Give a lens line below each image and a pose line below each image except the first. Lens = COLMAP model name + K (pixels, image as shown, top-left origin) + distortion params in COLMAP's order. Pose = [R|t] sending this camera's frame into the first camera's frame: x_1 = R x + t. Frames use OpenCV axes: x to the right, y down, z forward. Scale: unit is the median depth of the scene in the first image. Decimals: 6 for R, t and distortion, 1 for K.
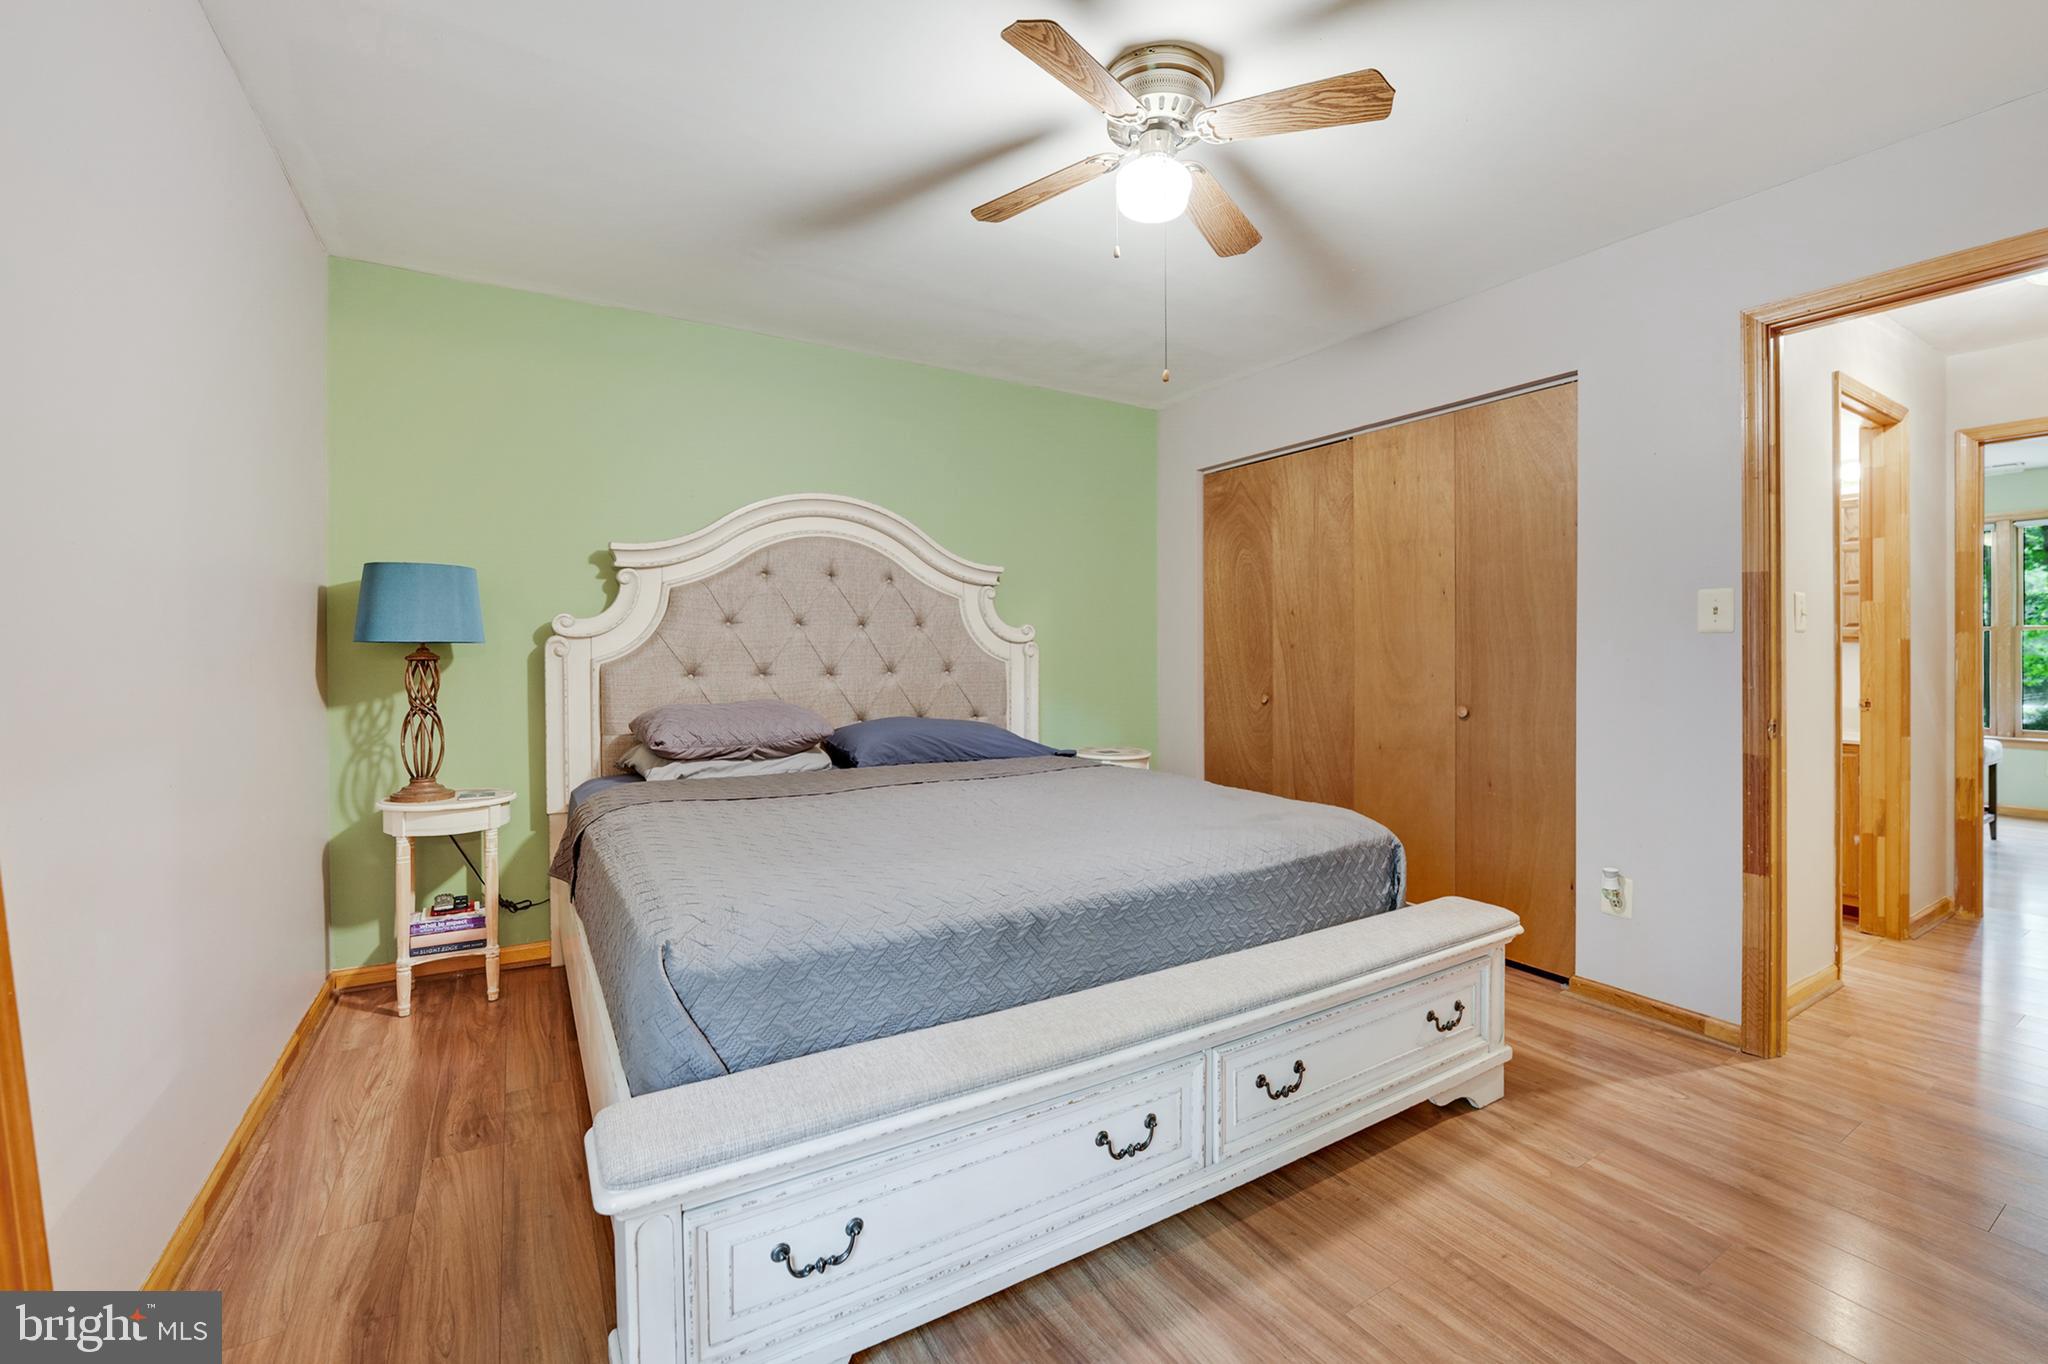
lens RADIAL K [[841.4, 0, 1022.3], [0, 841.4, 661.4], [0, 0, 1]] dist [-0.019665, -0.000014]
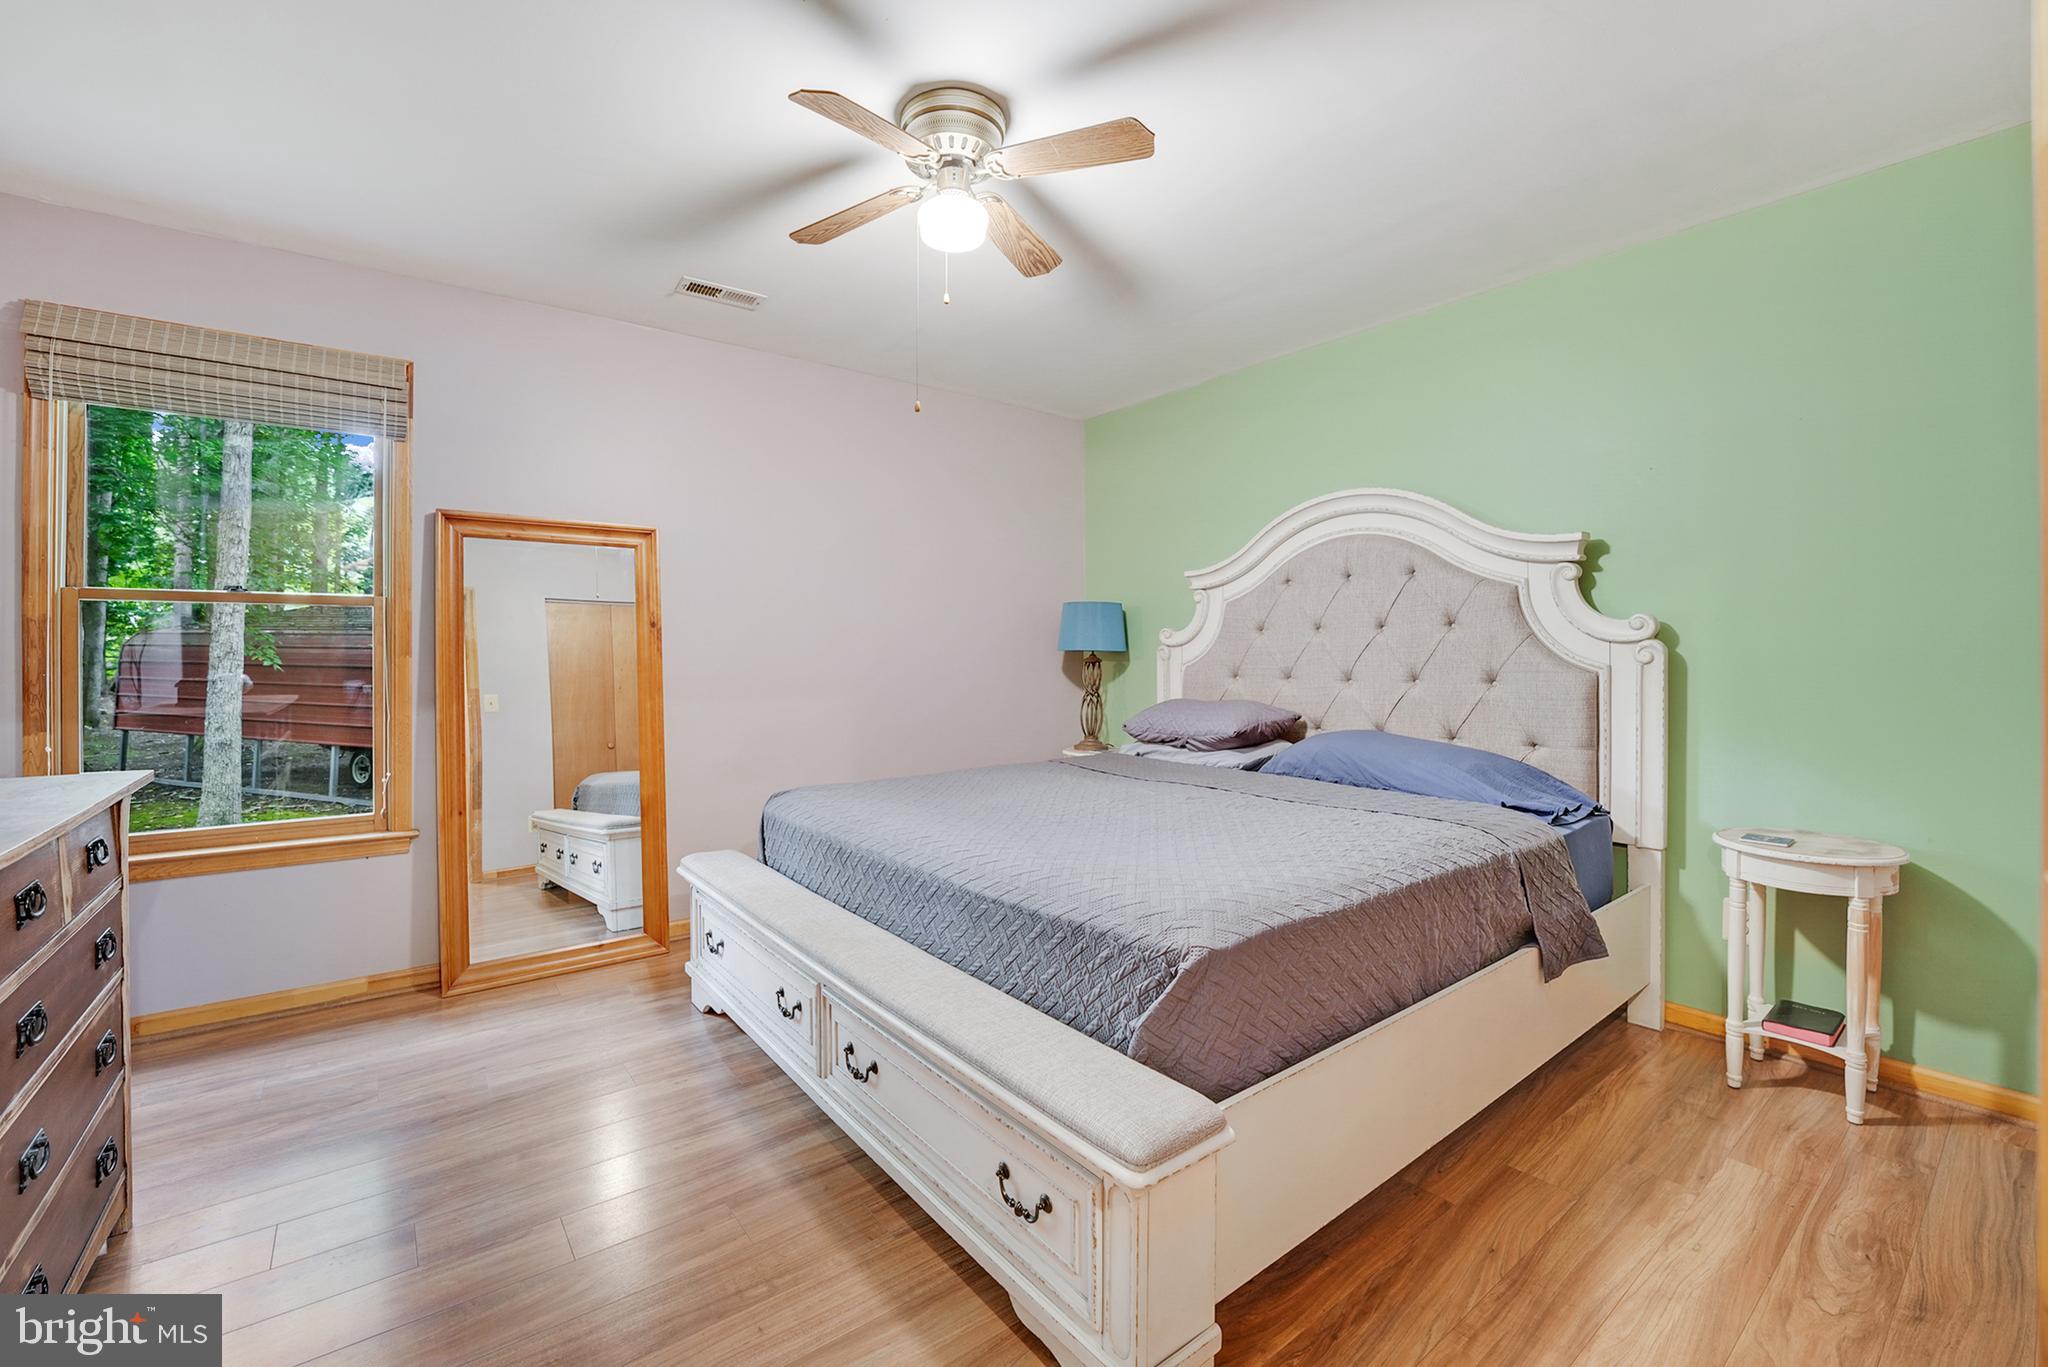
lens RADIAL K [[841.4, 0, 1024.5], [0, 841.4, 672.2], [0, 0, 1]] dist [-0.019665, -0.000014]
pose [[0.125522, 0.016251, -0.991958, 0.856593], [-0.007735, 0.999851, 0.015401, -0.006902], [0.992061, 0.005740, 0.125629, 0.665822]]
